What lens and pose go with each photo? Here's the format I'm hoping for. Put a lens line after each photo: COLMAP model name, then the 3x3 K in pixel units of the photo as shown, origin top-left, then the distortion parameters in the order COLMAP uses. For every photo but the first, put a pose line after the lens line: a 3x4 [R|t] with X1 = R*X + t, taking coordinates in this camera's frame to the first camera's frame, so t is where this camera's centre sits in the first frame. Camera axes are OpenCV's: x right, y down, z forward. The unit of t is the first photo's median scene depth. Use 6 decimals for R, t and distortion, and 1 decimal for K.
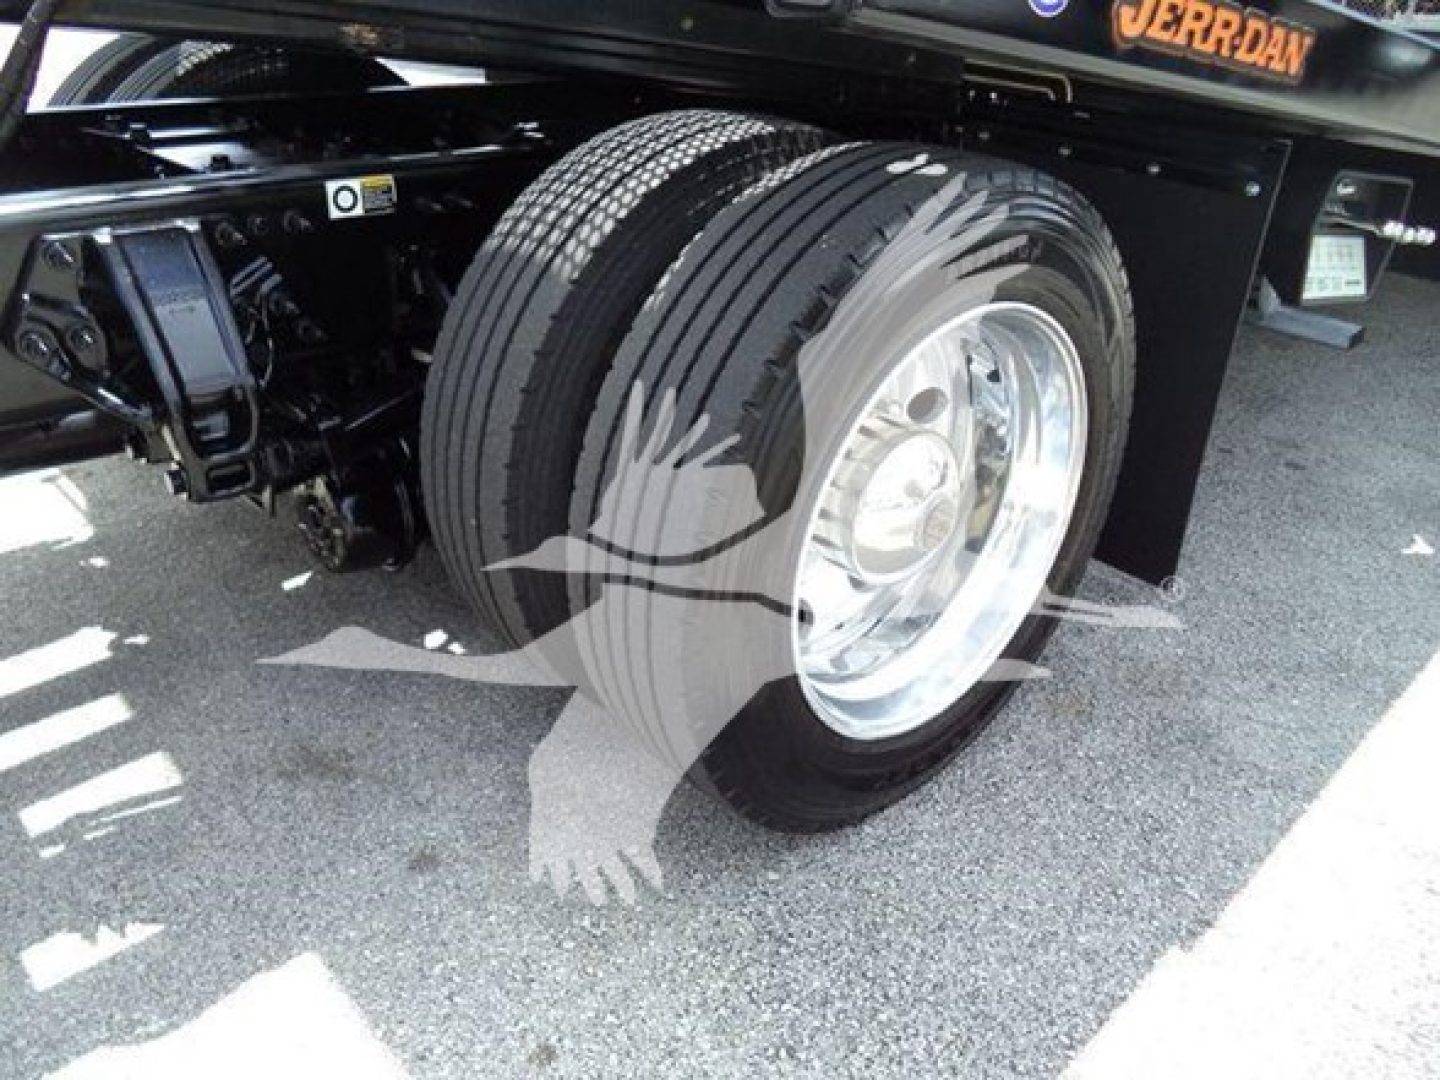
lens RADIAL K [[1140.1, 0, 717.2], [0, 1140.1, 523.6], [0, 0, 1]] dist [-0.022936, -0.000707]
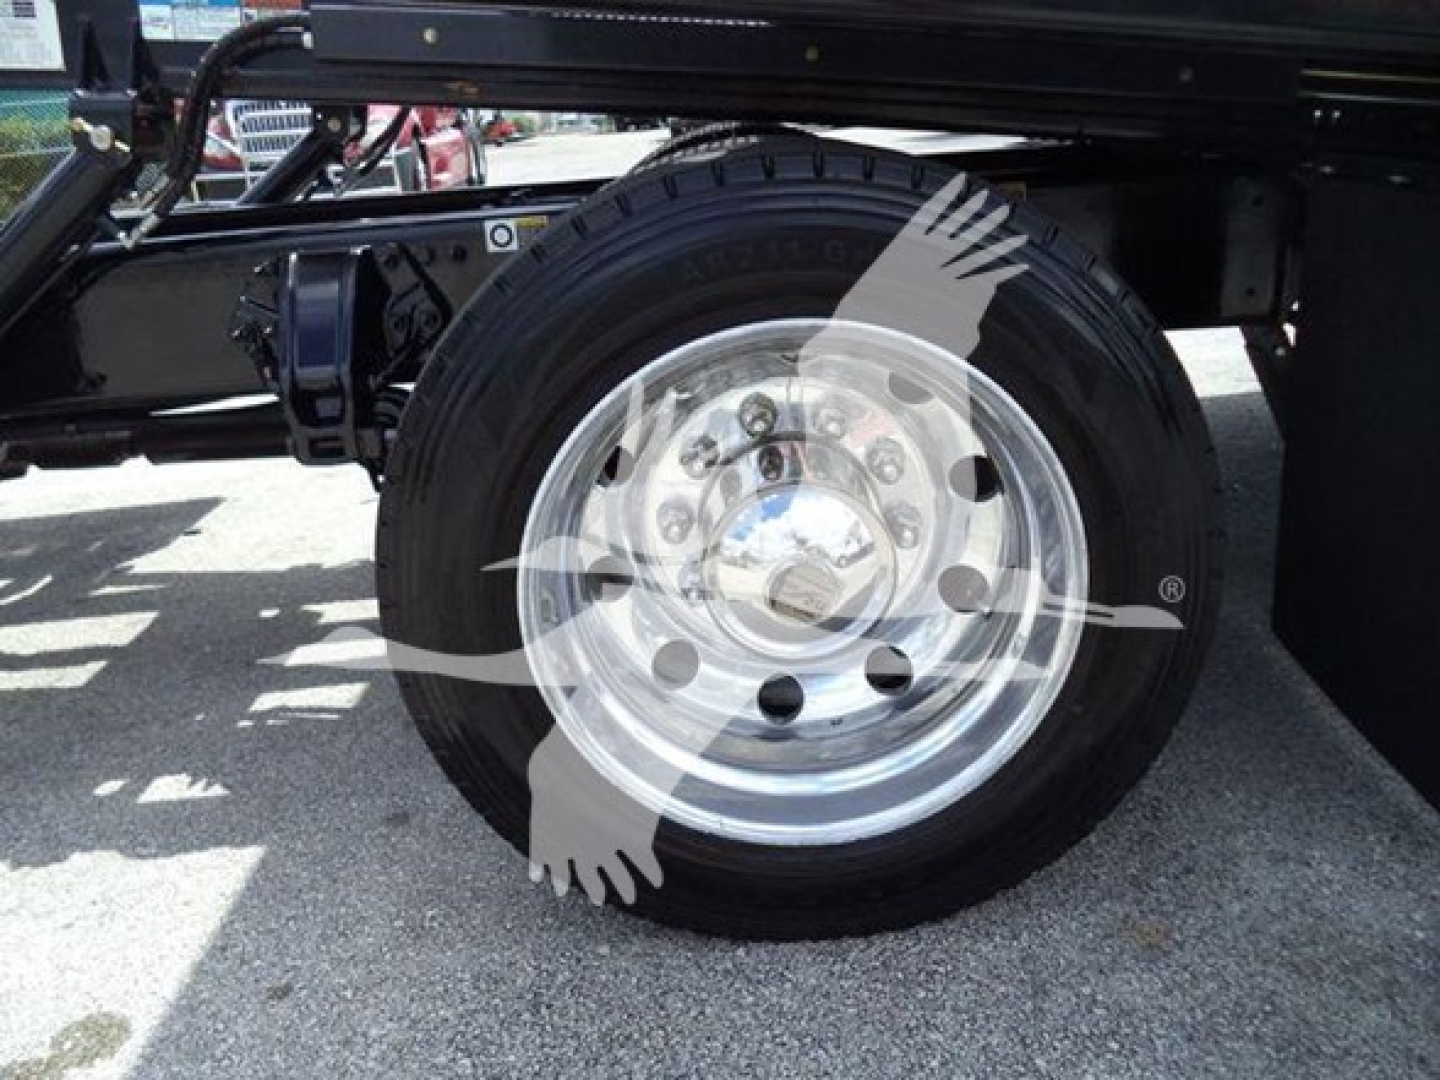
lens RADIAL K [[1140.1, 0, 717.2], [0, 1140.1, 523.6], [0, 0, 1]] dist [-0.022936, -0.000707]
pose [[0.745207, 0.141118, -0.651731, 0.656335], [-0.207036, 0.978015, -0.024963, -0.017359], [0.633879, 0.153534, 0.758040, 0.321185]]
